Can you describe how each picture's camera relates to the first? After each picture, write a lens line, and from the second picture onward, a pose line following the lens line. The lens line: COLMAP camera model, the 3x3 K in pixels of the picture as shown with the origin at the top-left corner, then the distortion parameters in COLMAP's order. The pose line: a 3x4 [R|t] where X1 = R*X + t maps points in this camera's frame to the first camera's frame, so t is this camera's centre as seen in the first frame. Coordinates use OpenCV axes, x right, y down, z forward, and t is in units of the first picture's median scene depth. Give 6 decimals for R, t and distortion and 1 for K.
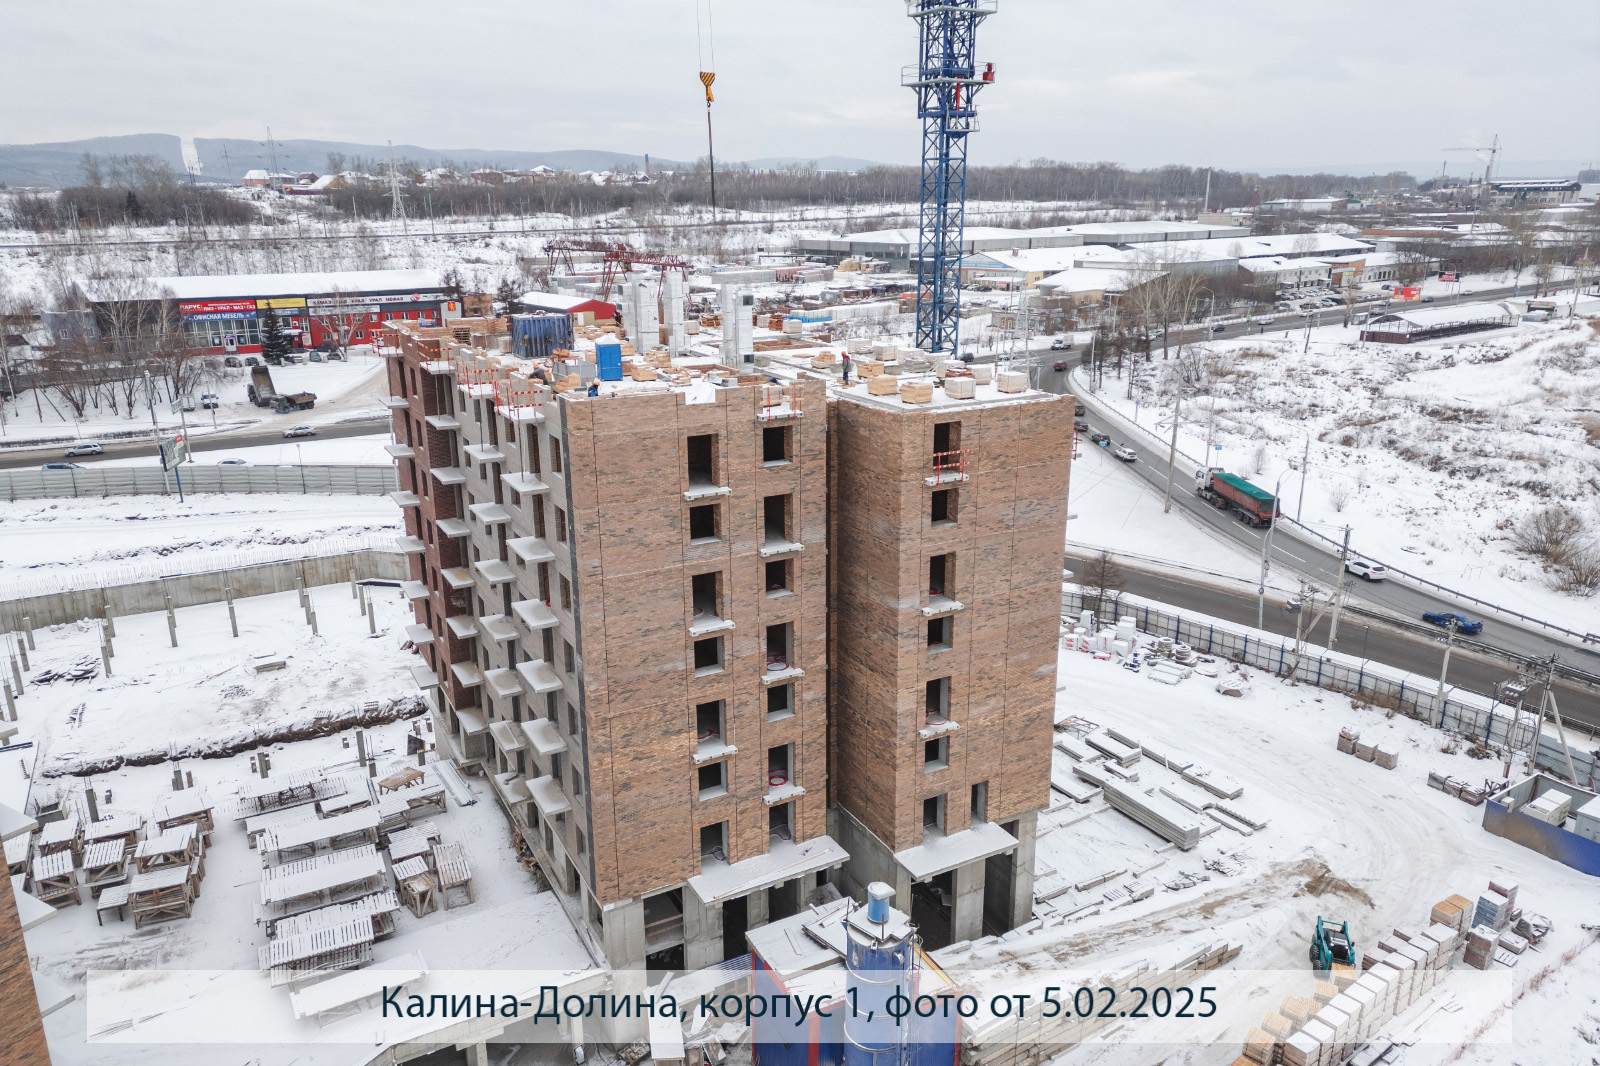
lens RADIAL K [[1120.3, 0, 800.0], [0, 1120.3, 533.0], [0, 0, 1]] dist [0.060157, -0.000896]
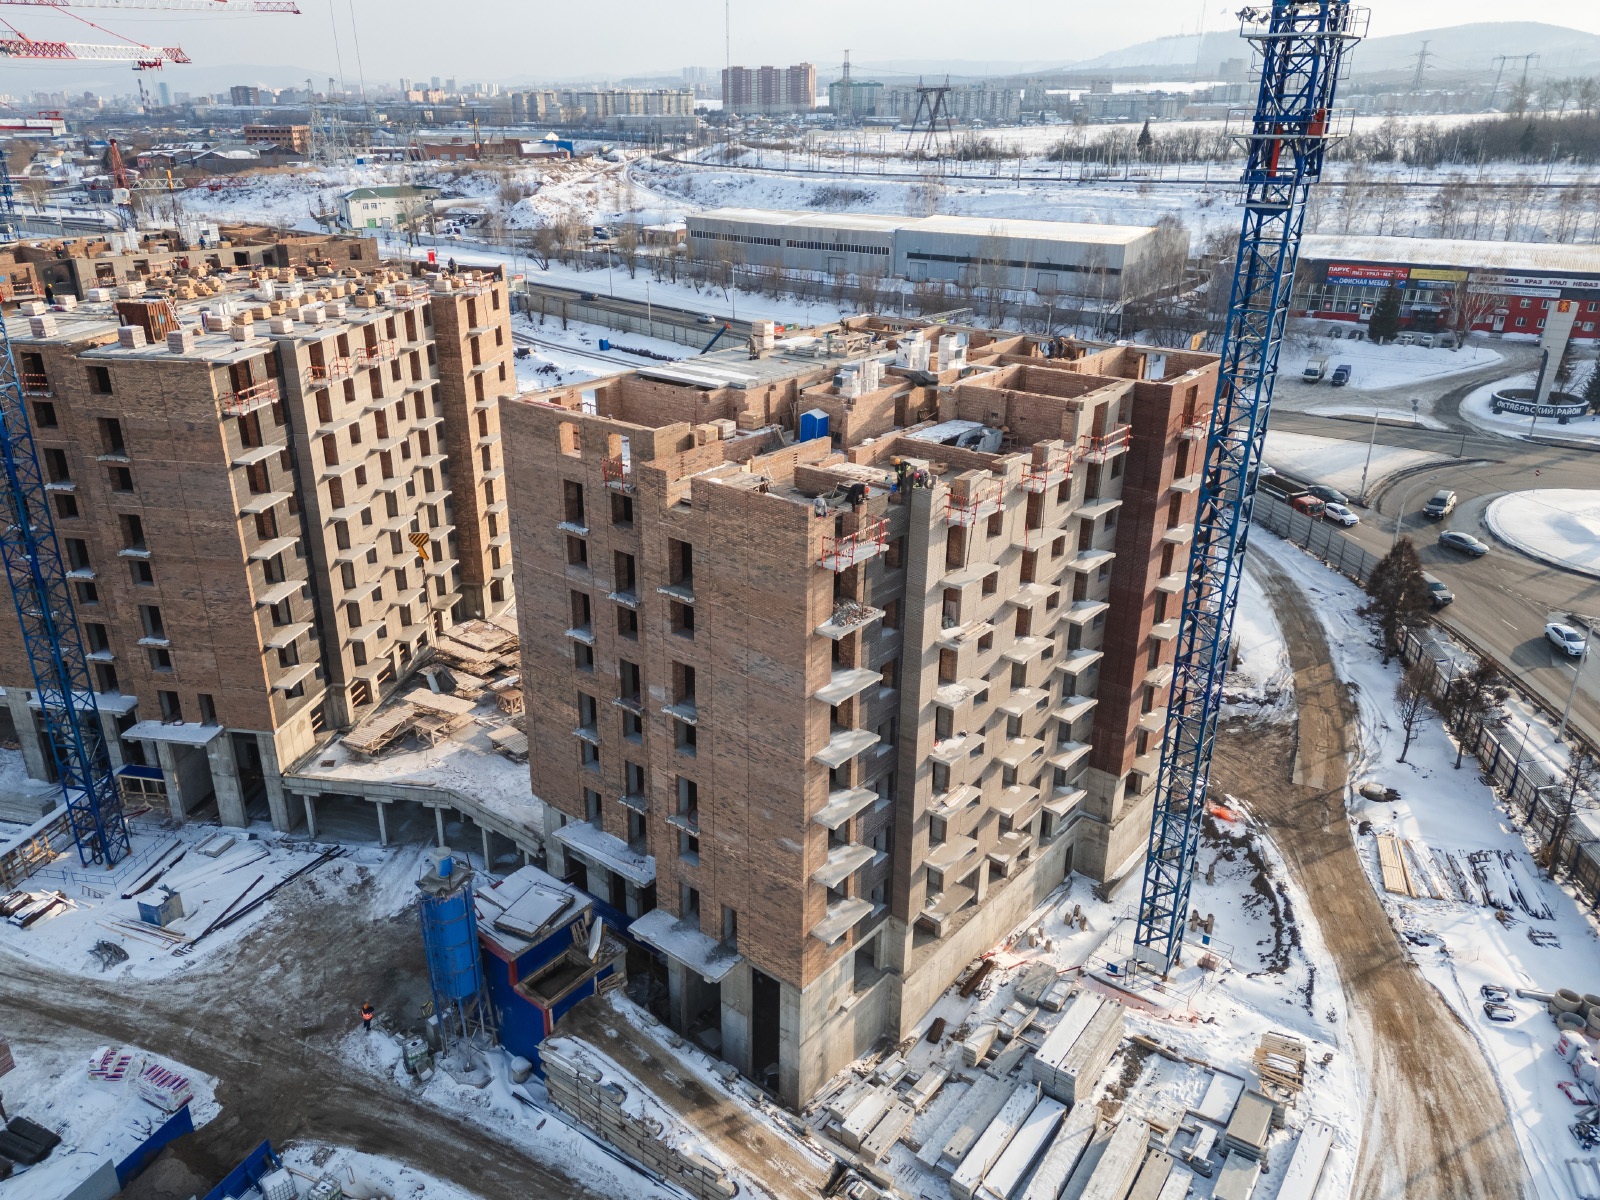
lens RADIAL K [[1180.3, 0, 756.4], [0, 1180.3, 600.2], [0, 0, 1]] dist [0.081864, -0.078931]
pose [[0.357559, 0.361188, -0.861217, 0.948433], [-0.264492, 0.923590, 0.277535, -0.315032], [0.895654, 0.128550, 0.425769, 0.540297]]
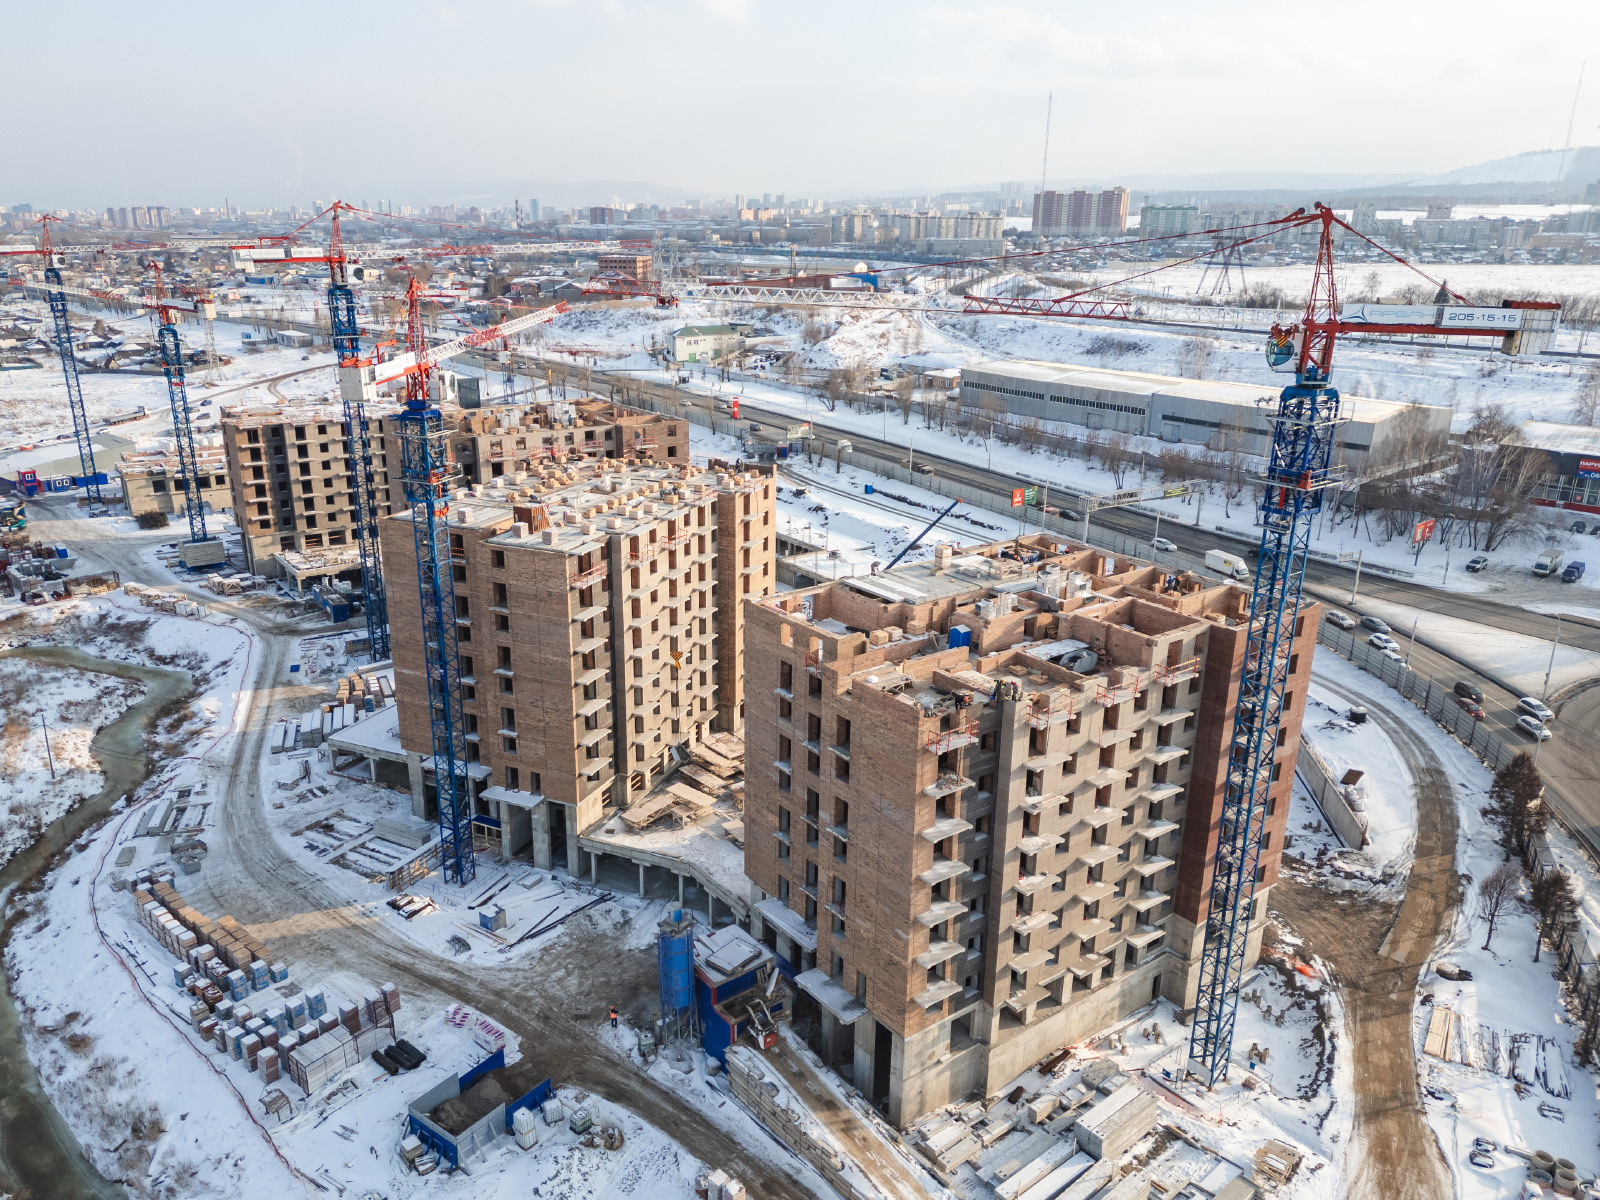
lens RADIAL K [[1171.8, 0, 769.5], [0, 1171.8, 601.3], [0, 0, 1]] dist [0.085839, -0.084353]
pose [[0.125925, 0.314159, -0.940982, 1.371302], [-0.288702, 0.919083, 0.268213, -0.562171], [0.949102, 0.237888, 0.206434, 0.469224]]
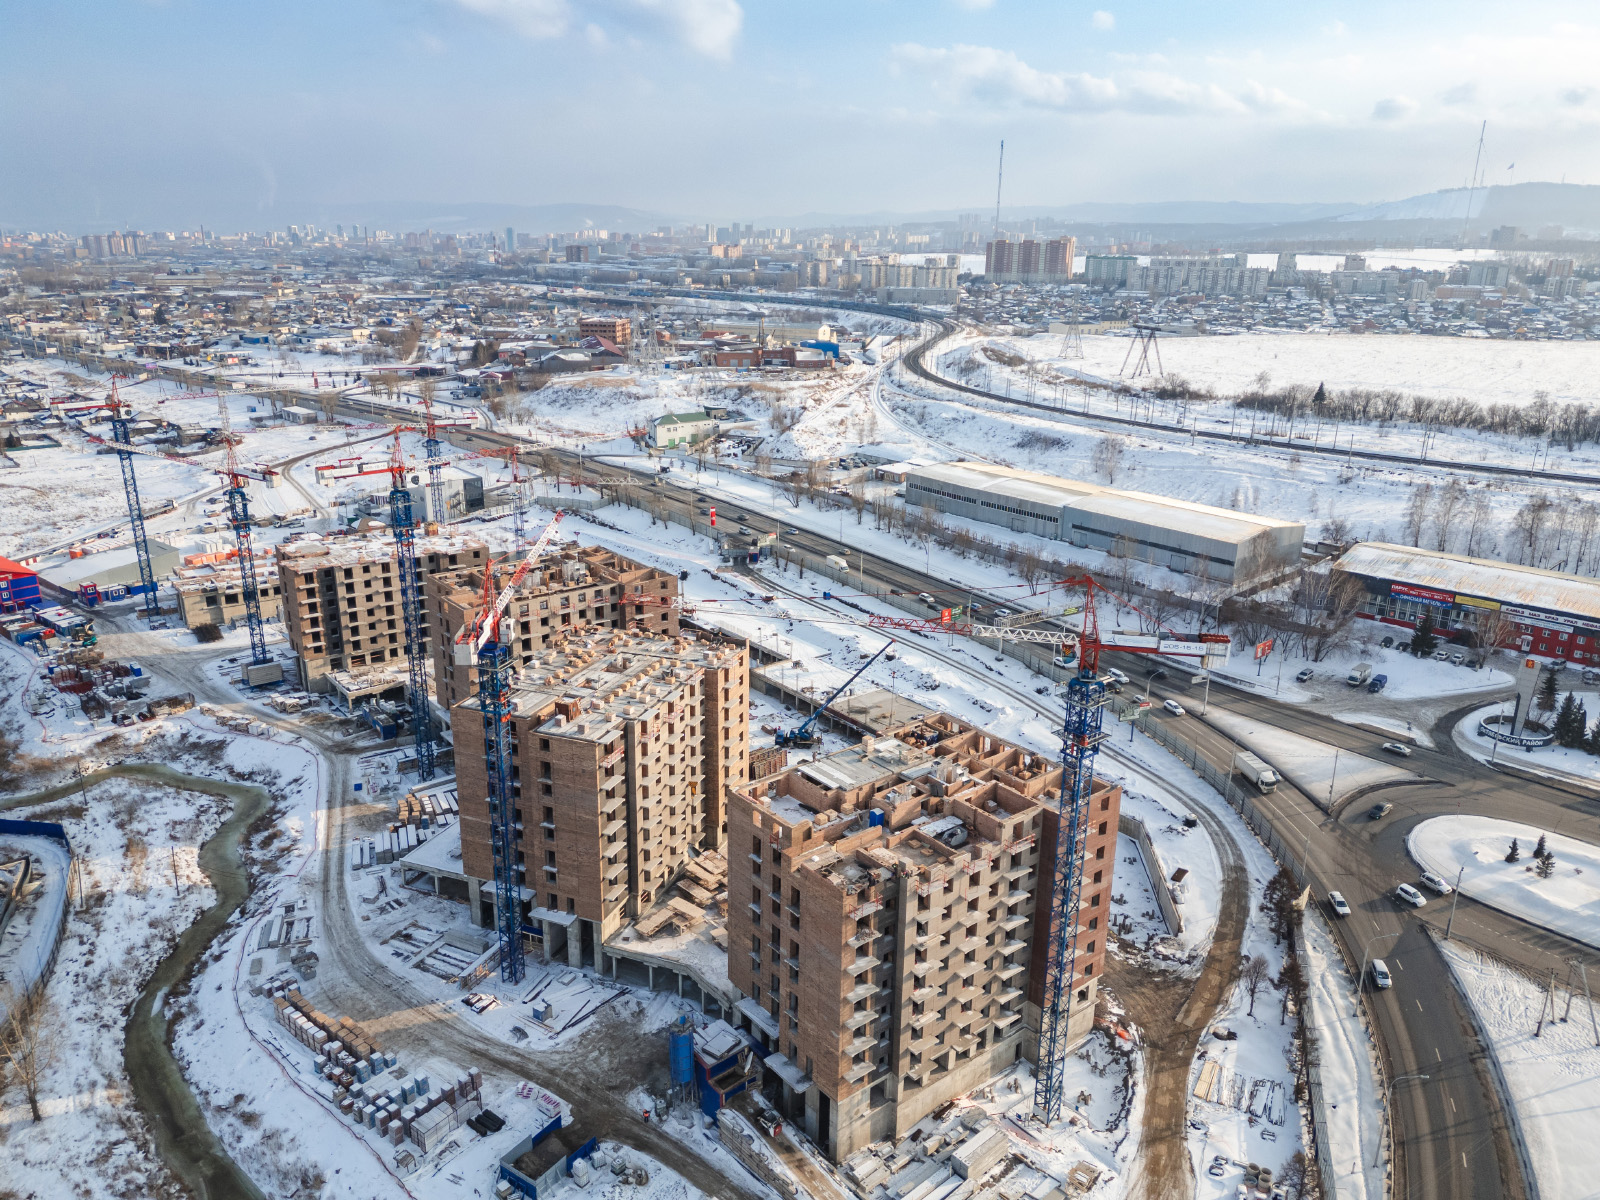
lens RADIAL K [[1140.9, 0, 800.0], [0, 1140.9, 600.0], [0, 0, 1]] dist [0.078831, -0.071944]
pose [[0.176091, 0.304077, -0.936231, 1.863926], [-0.292043, 0.924410, 0.245308, -1.060396], [0.940055, 0.230223, 0.251584, 0.252363]]
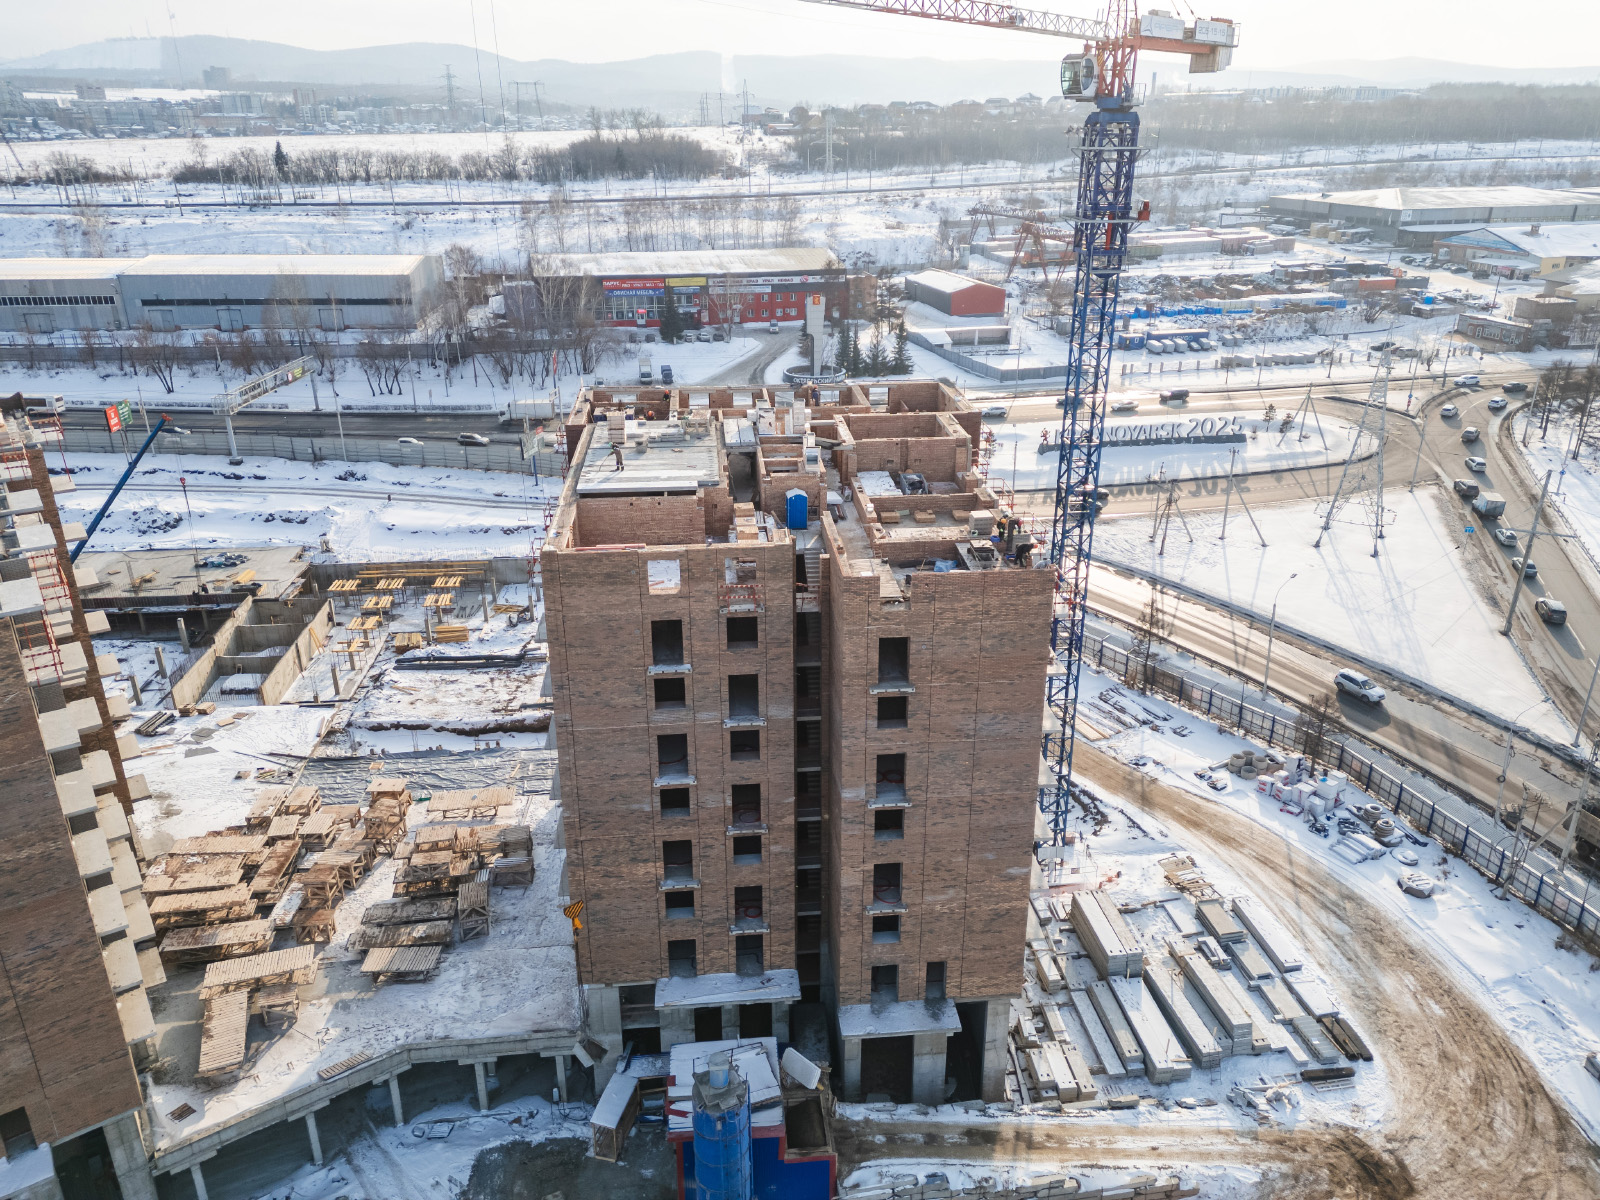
lens RADIAL K [[1152.7, 0, 816.2], [0, 1152.7, 583.3], [0, 0, 1]] dist [0.088904, -0.078248]
pose [[0.919410, 0.152659, -0.362464, 0.386524], [-0.116873, 0.986013, 0.118824, -0.232064], [0.375533, -0.066886, 0.924392, -0.007282]]
